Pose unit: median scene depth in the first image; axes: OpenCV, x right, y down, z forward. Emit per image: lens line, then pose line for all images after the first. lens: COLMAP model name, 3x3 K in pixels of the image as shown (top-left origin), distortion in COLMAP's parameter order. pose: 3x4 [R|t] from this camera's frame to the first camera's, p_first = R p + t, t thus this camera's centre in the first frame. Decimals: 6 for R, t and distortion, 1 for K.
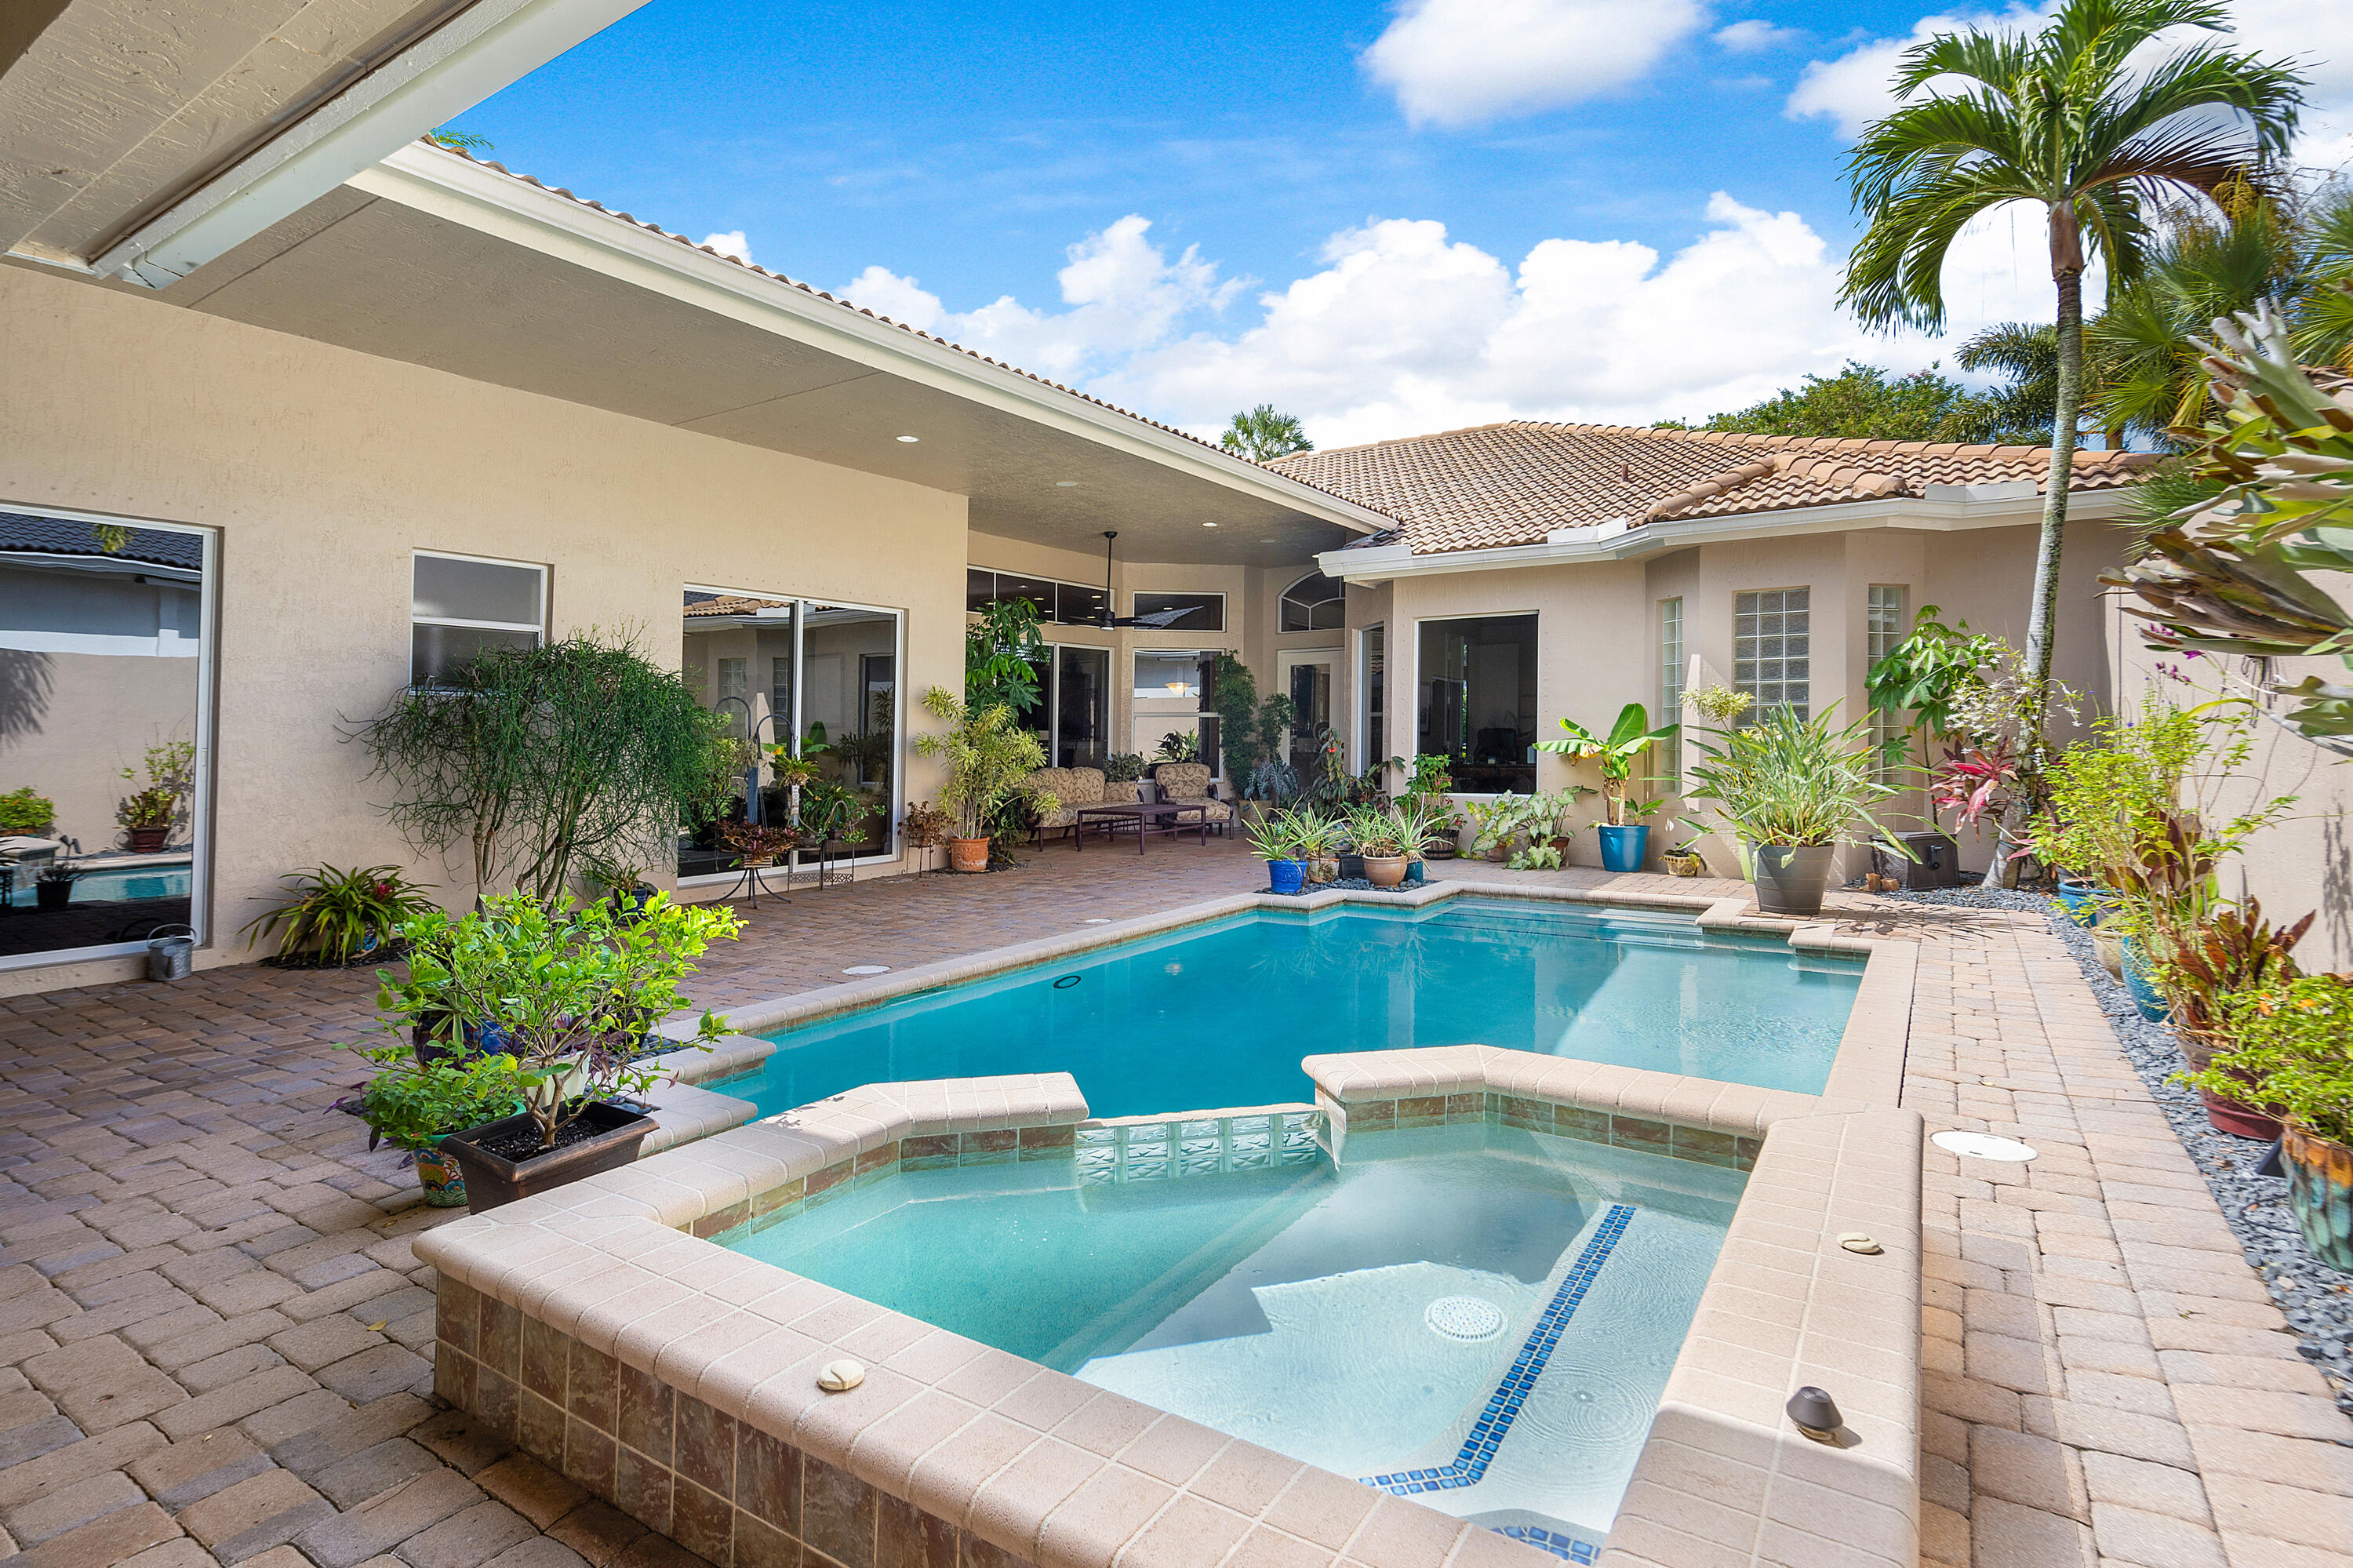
lens RADIAL K [[1182.6, 0, 1163.7], [0, 1182.6, 737.6], [0, 0, 1]] dist [0.001011, 0.000121]
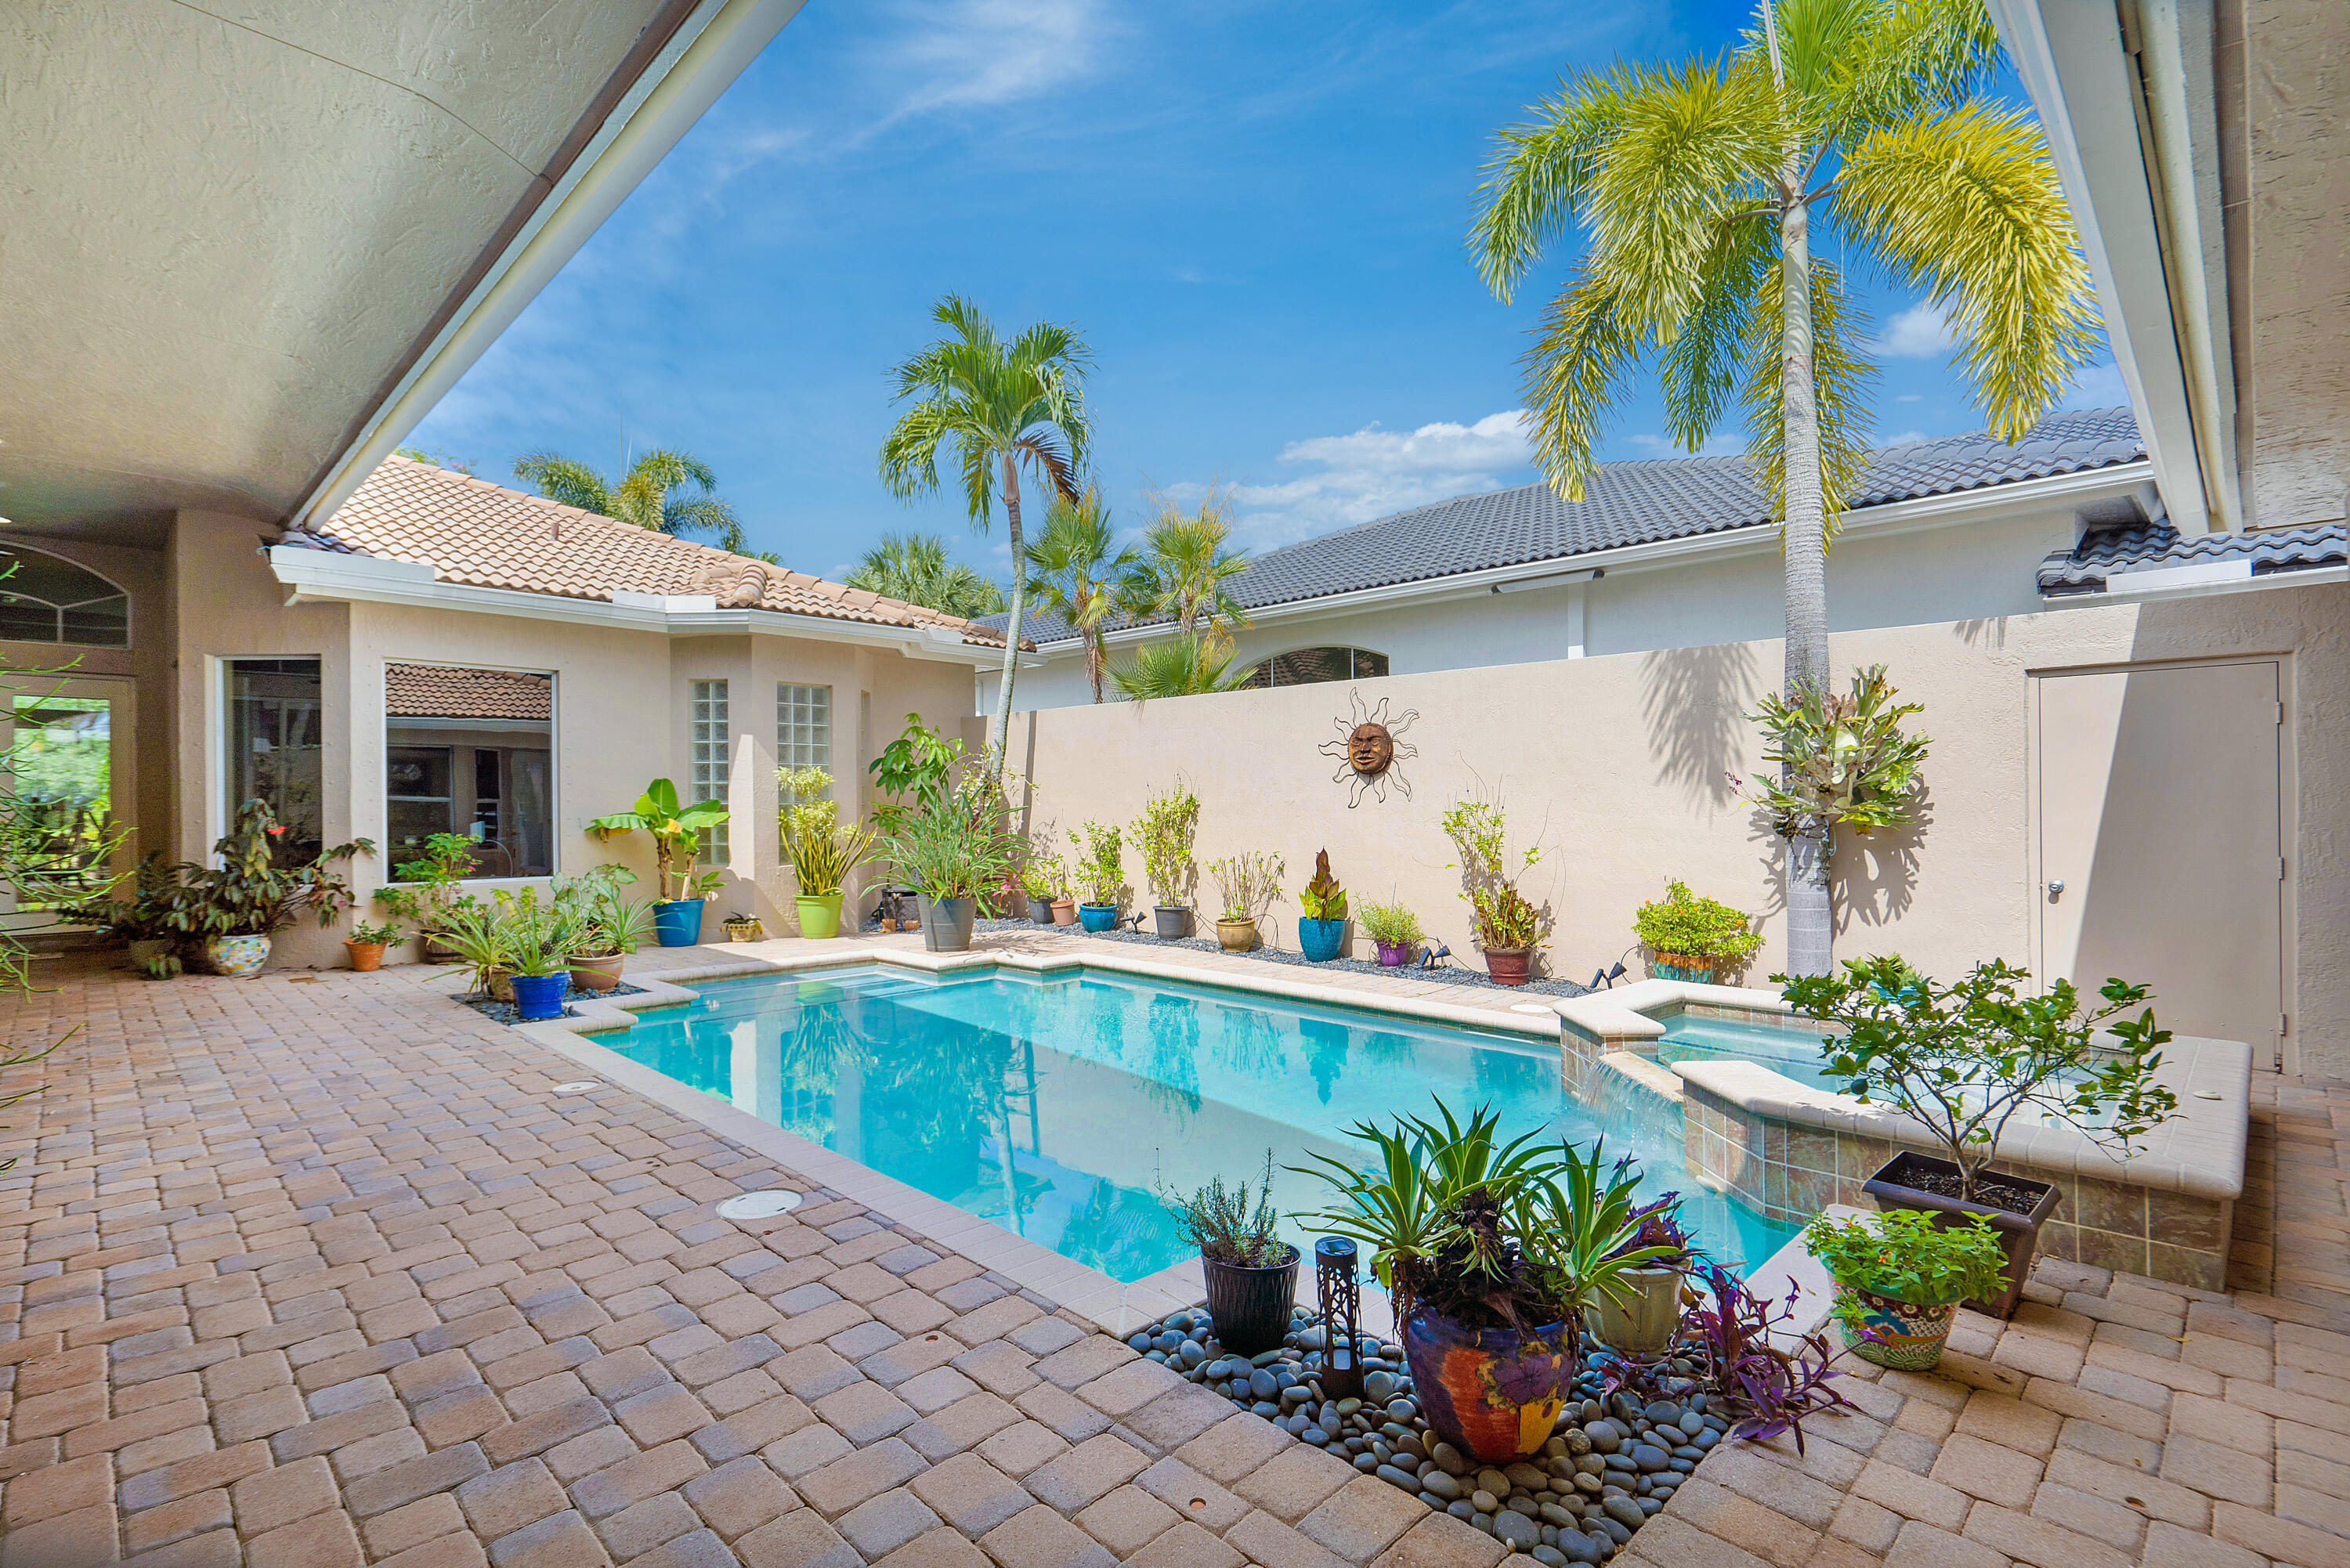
lens RADIAL K [[1099.6, 0, 1175.0], [0, 1099.6, 784.0], [0, 0, 1]] dist [-0.002800, -0.000480]
pose [[0.198809, 0.024453, 0.979733, -0.450423], [0.002375, 0.999674, -0.025433, 0.000734], [-0.980035, 0.007383, 0.198686, 0.412469]]
